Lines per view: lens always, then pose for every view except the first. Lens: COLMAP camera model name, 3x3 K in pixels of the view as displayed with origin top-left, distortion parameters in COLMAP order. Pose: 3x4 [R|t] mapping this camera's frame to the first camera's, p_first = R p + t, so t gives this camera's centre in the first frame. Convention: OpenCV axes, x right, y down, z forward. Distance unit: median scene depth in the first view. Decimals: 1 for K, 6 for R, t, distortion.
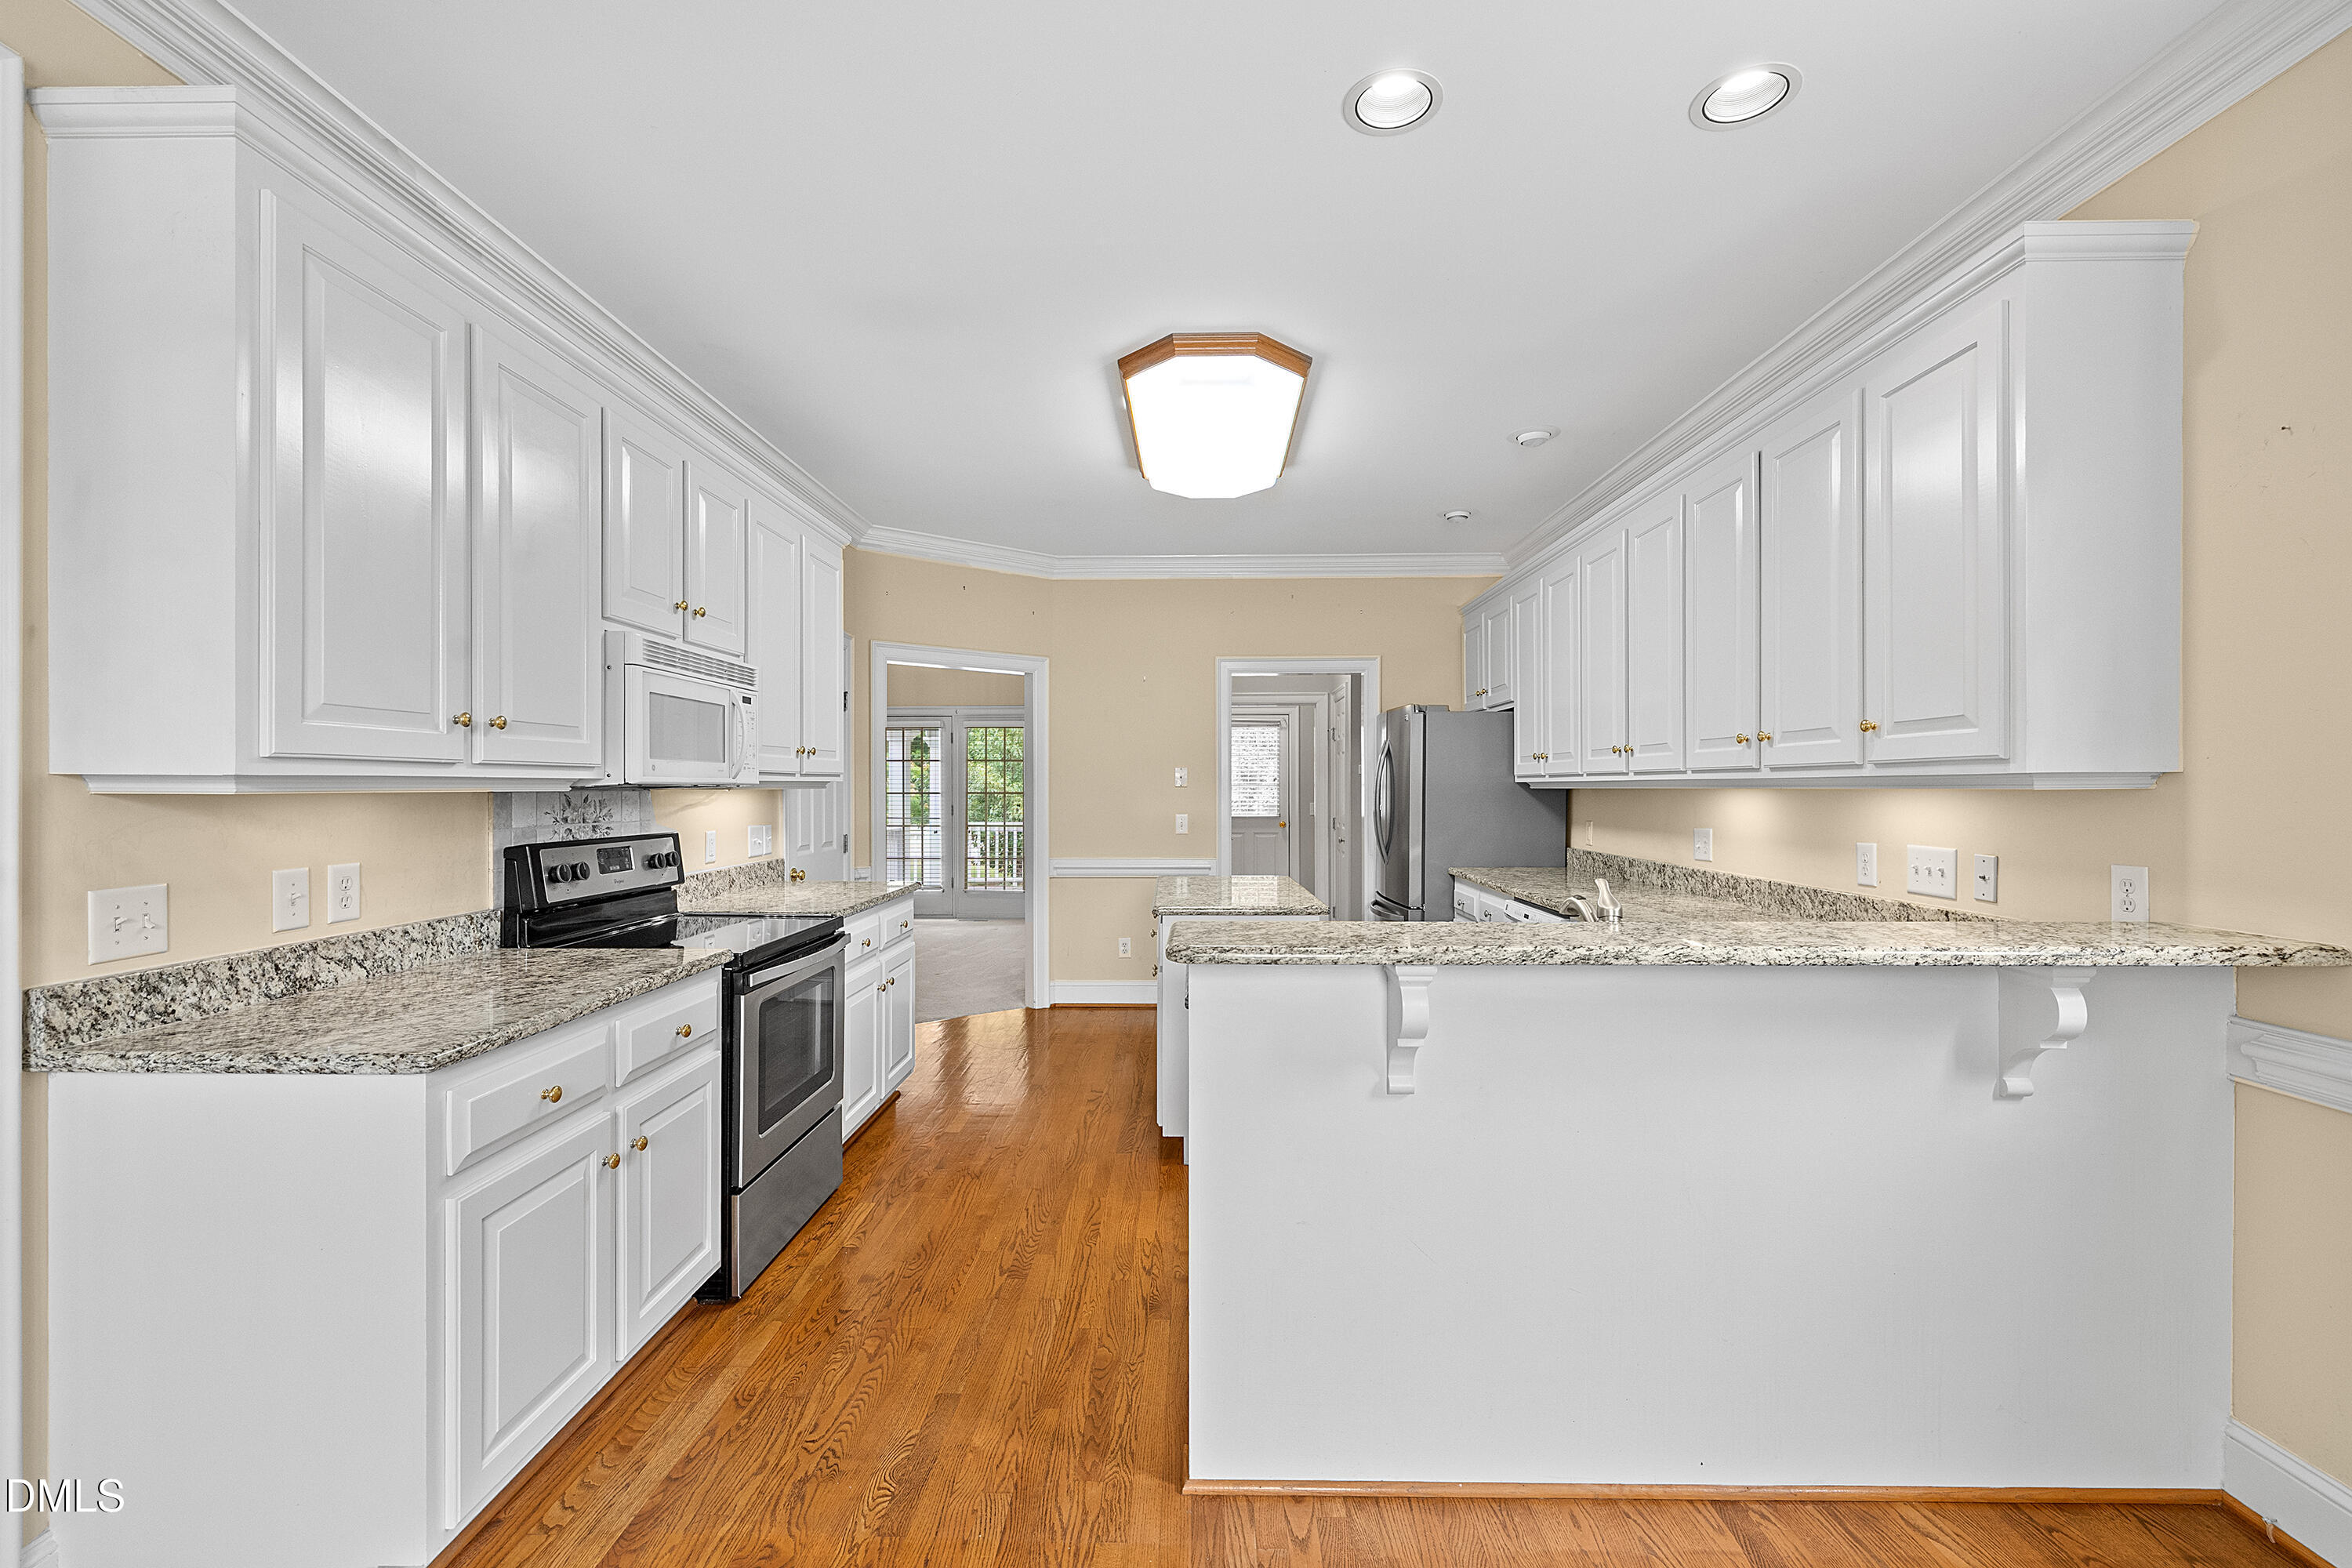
lens RADIAL K [[990.4, 0, 1170.1], [0, 990.4, 787.0], [0, 0, 1]] dist [-0.001214, 0.000890]
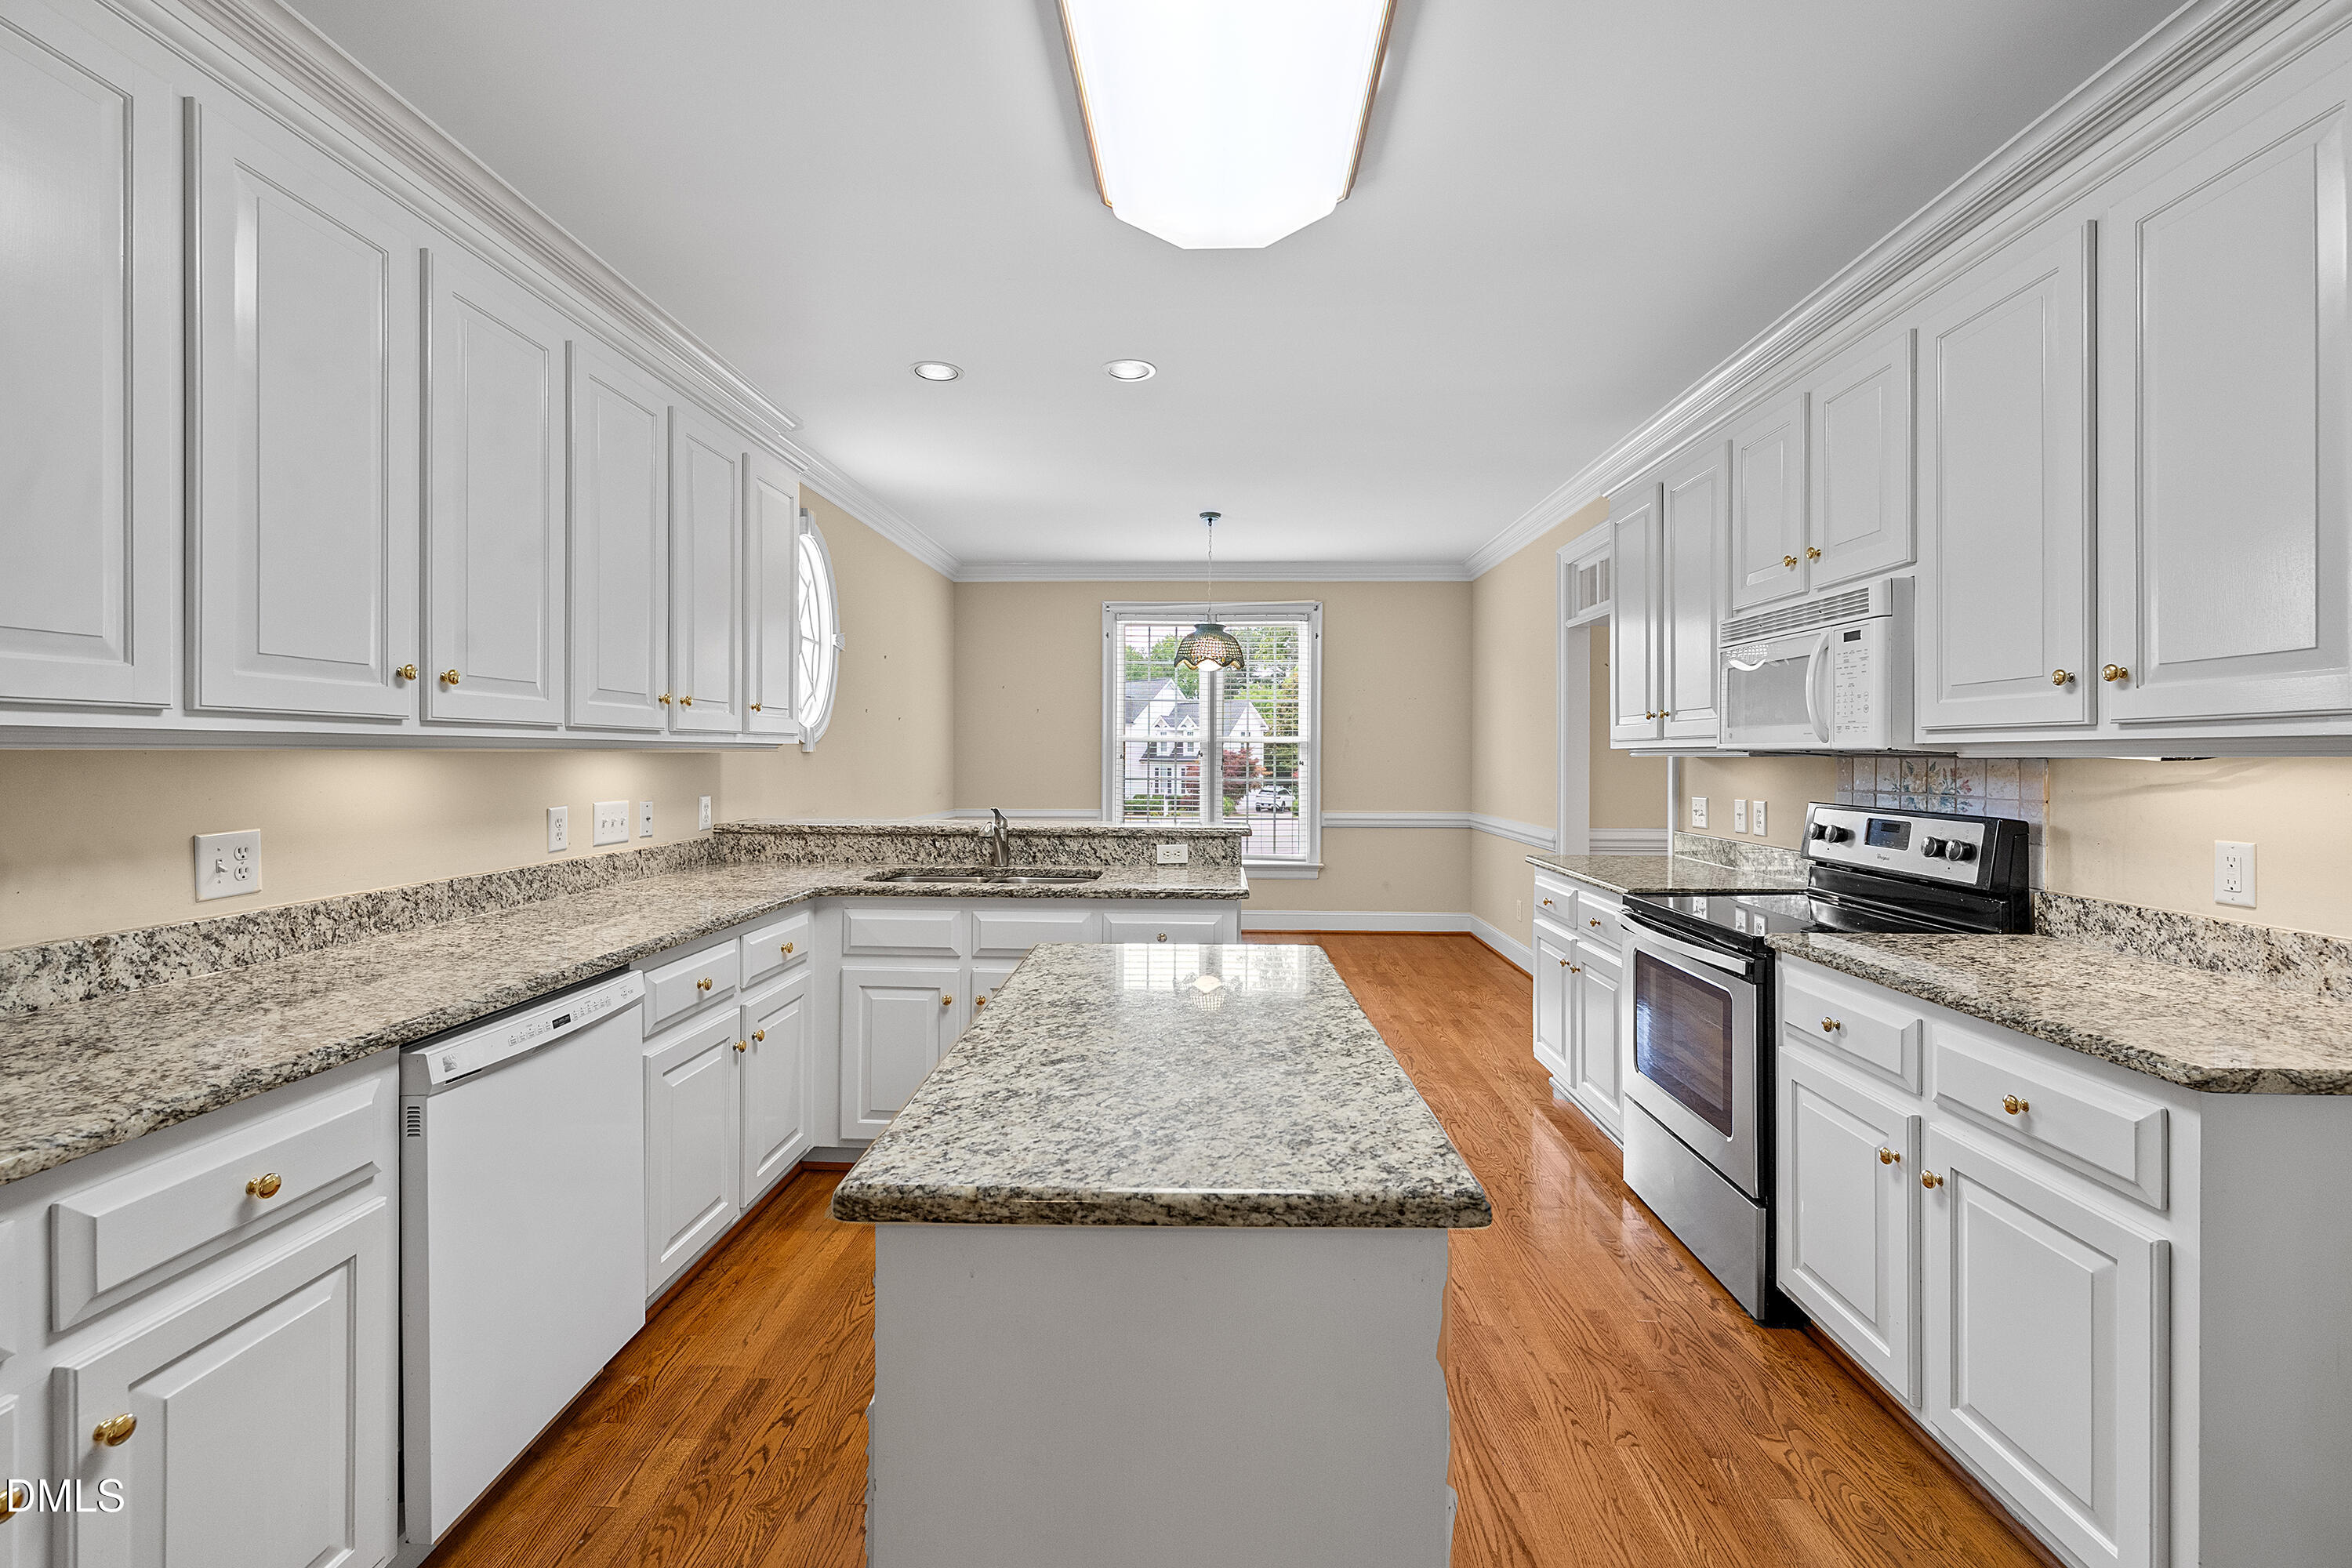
lens RADIAL K [[990.4, 0, 1183.9], [0, 990.4, 758.7], [0, 0, 1]] dist [-0.001214, 0.000890]
pose [[-0.999988, -0.002457, 0.004306, 0.075708], [-0.002444, 0.999992, 0.003068, 0.003822], [-0.004314, 0.003058, -0.999986, 1.837948]]
